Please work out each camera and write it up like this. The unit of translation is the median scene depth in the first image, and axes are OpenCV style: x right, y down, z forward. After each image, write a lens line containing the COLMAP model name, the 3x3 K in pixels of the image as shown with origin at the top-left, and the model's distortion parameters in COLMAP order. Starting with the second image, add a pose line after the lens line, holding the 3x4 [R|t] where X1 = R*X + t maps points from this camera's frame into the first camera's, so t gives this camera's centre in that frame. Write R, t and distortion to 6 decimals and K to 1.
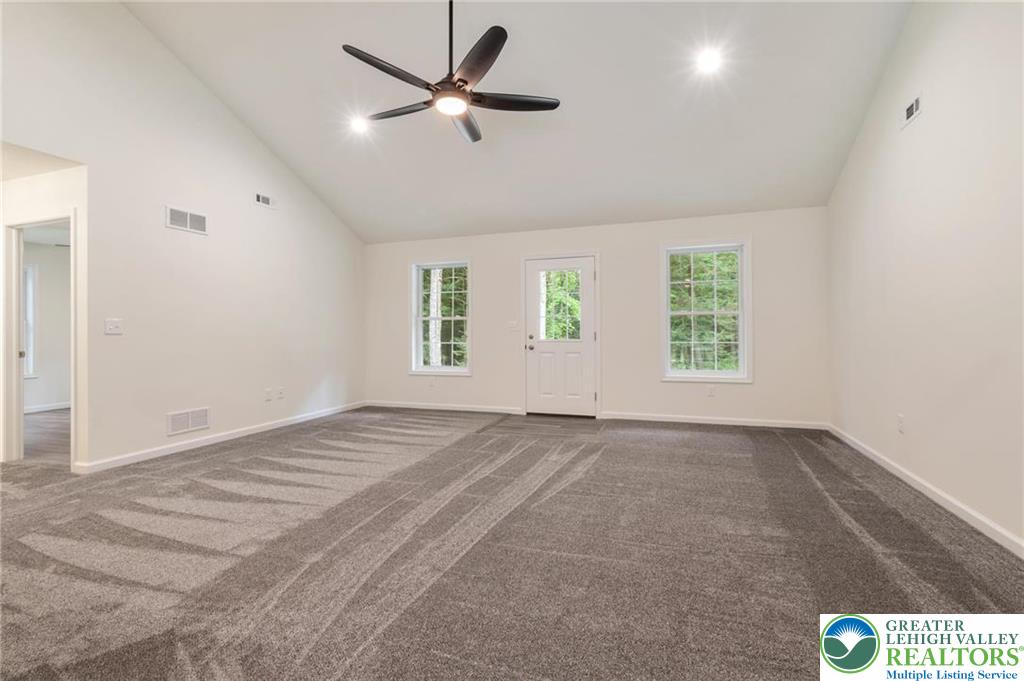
lens RADIAL K [[460.6, 0, 509.0], [0, 460.6, 336.7], [0, 0, 1]] dist [0.025360, -0.000036]
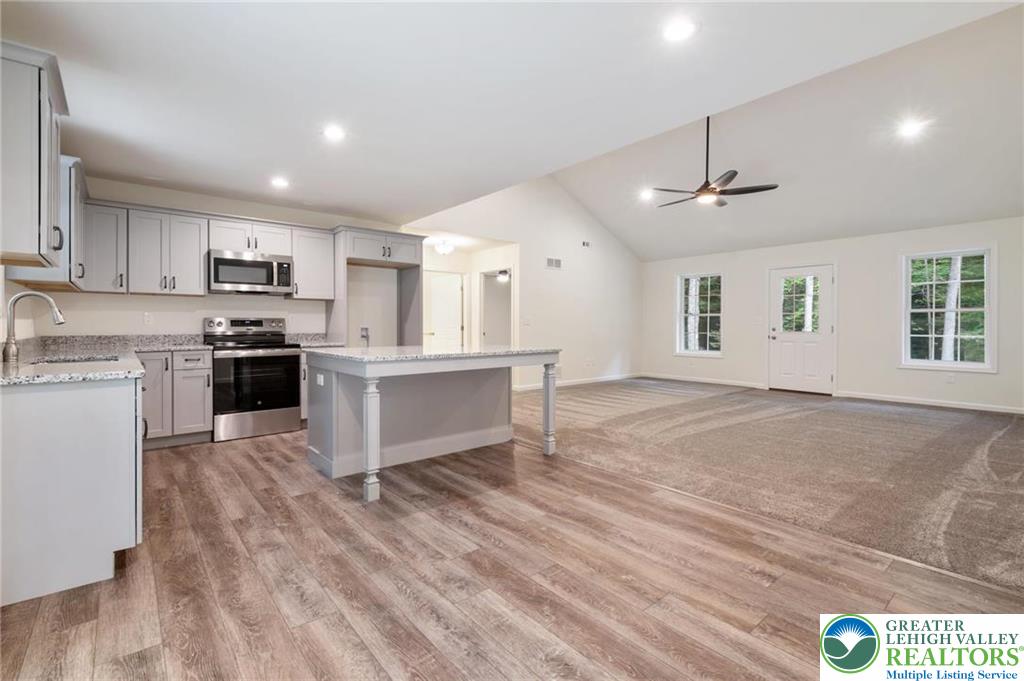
lens RADIAL K [[460.6, 0, 523.8], [0, 460.6, 322.4], [0, 0, 1]] dist [0.025360, -0.000036]
pose [[0.874537, 0.005476, -0.484927, 0.063903], [-0.014579, 0.999781, -0.015001, 0.009922], [0.484739, 0.020189, 0.874426, -0.452394]]
